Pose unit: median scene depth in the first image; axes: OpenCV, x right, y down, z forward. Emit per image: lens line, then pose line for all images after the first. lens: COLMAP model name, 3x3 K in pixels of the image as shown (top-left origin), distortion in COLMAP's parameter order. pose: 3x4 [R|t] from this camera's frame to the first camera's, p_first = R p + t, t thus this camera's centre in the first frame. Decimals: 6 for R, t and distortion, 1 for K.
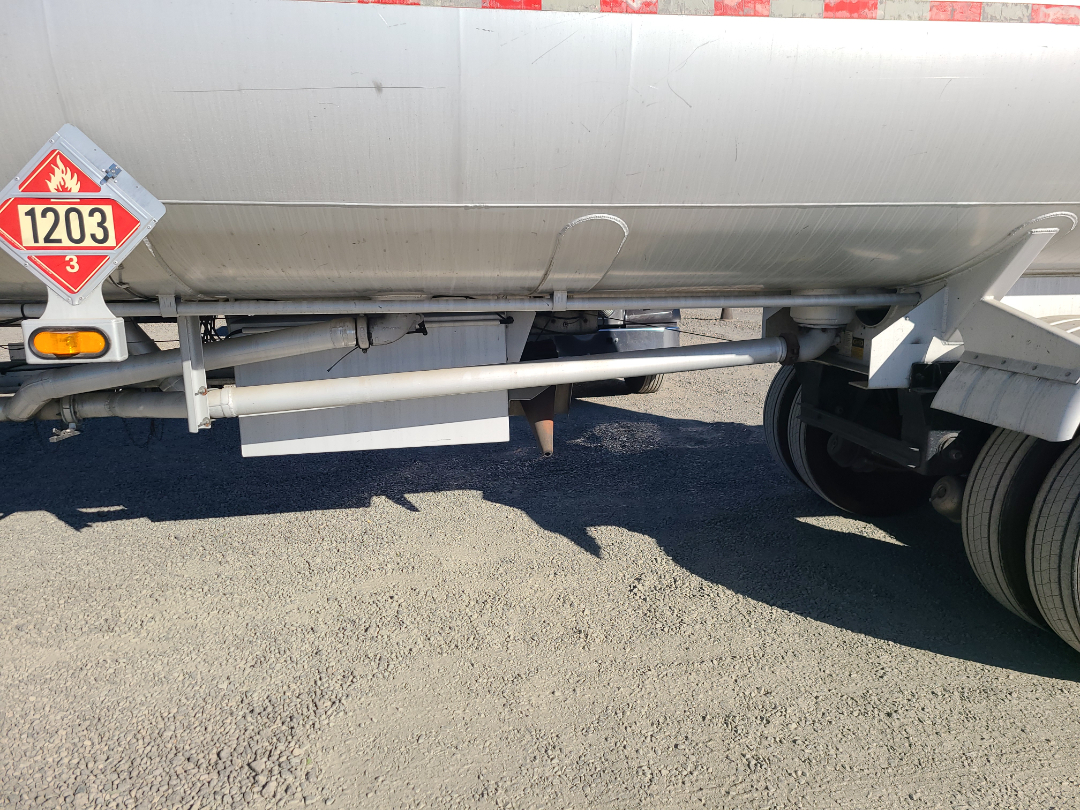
lens RADIAL K [[810.7, 0, 537.6], [0, 810.7, 404.3], [0, 0, 1]] dist [0.064255, -0.048949]
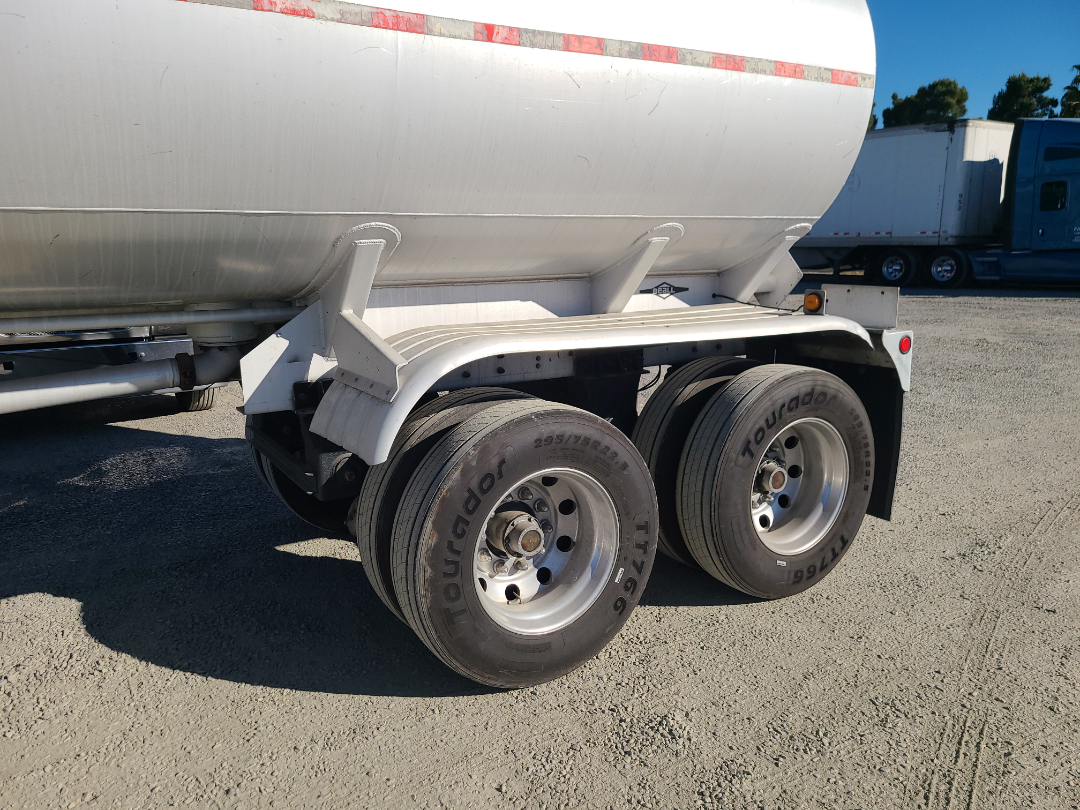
lens RADIAL K [[810.7, 0, 535.9], [0, 810.7, 407.1], [0, 0, 1]] dist [0.064255, -0.048949]
pose [[0.926251, -0.082972, 0.367662, 0.353749], [0.079888, 0.996524, 0.023627, -0.022062], [-0.368344, 0.007488, 0.929659, 0.044222]]
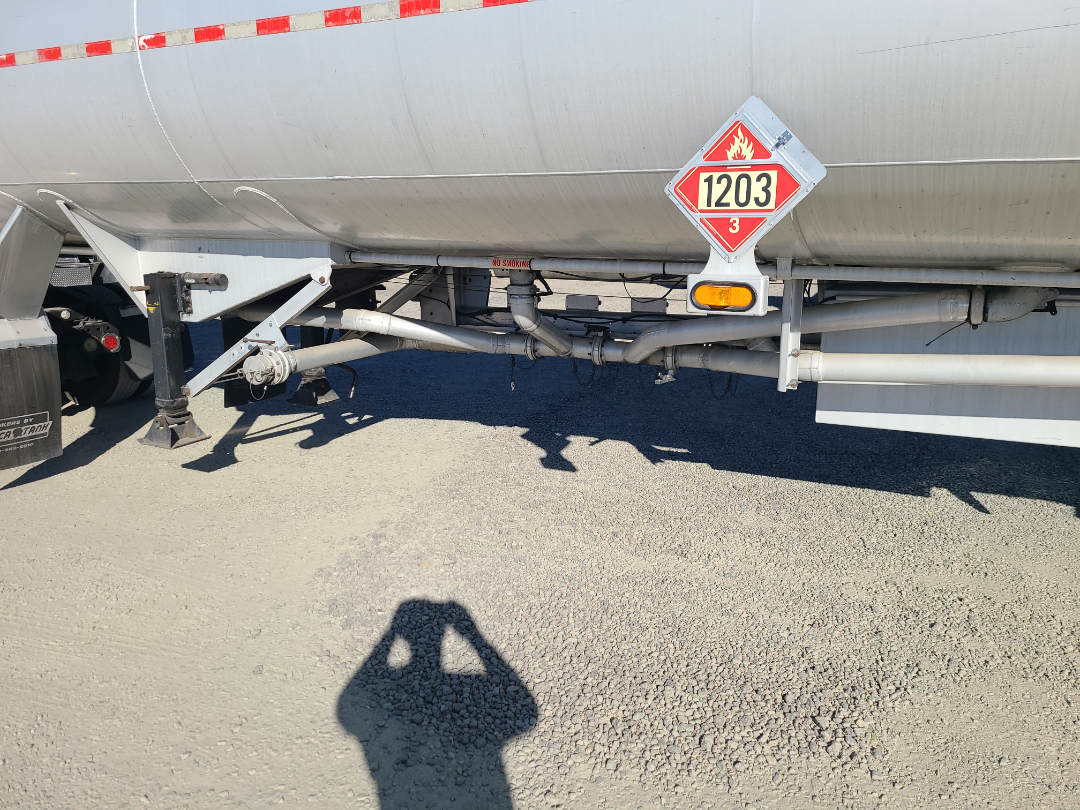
lens RADIAL K [[810.7, 0, 541.6], [0, 810.7, 406.0], [0, 0, 1]] dist [0.064255, -0.048949]
pose [[0.806680, 0.141015, -0.573918, -0.071071], [-0.120816, 0.989956, 0.073423, 0.014082], [0.578507, 0.010109, 0.815615, -0.030176]]
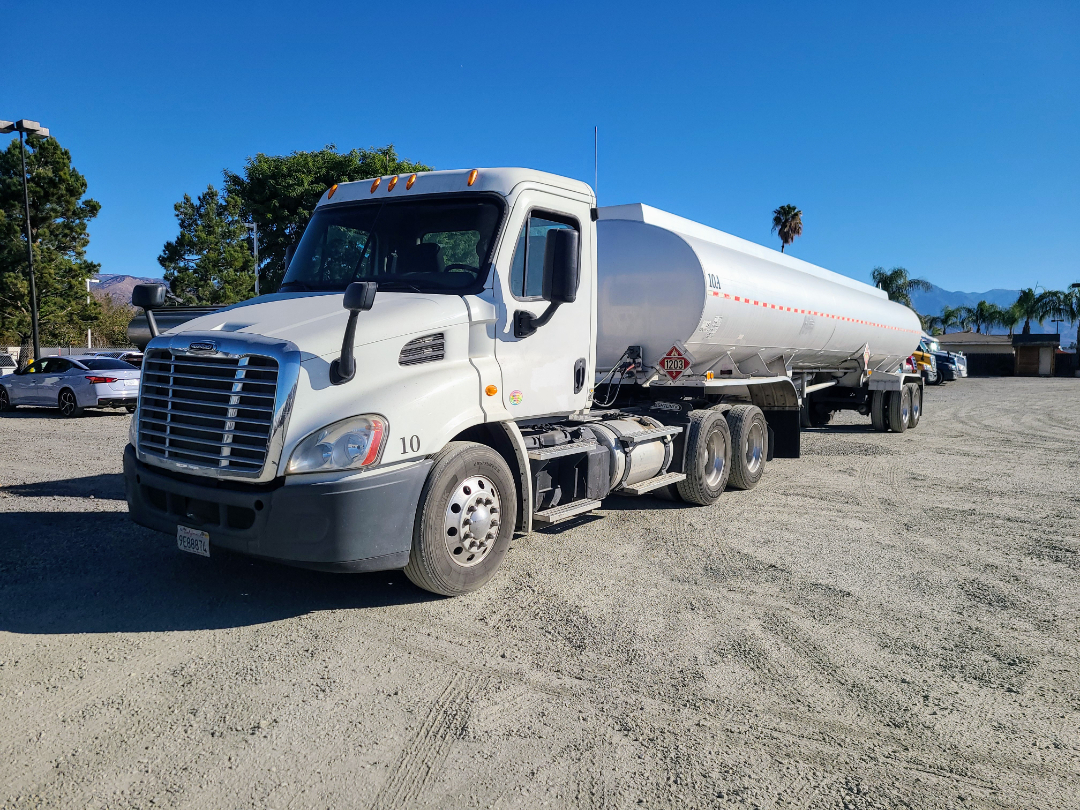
lens RADIAL K [[810.7, 0, 536.6], [0, 810.7, 403.5], [0, 0, 1]] dist [0.064255, -0.048949]
pose [[0.684667, -0.022431, 0.728511, -4.653983], [0.115701, 0.990197, -0.078250, 0.246922], [-0.719614, 0.137865, 0.680550, -1.016240]]
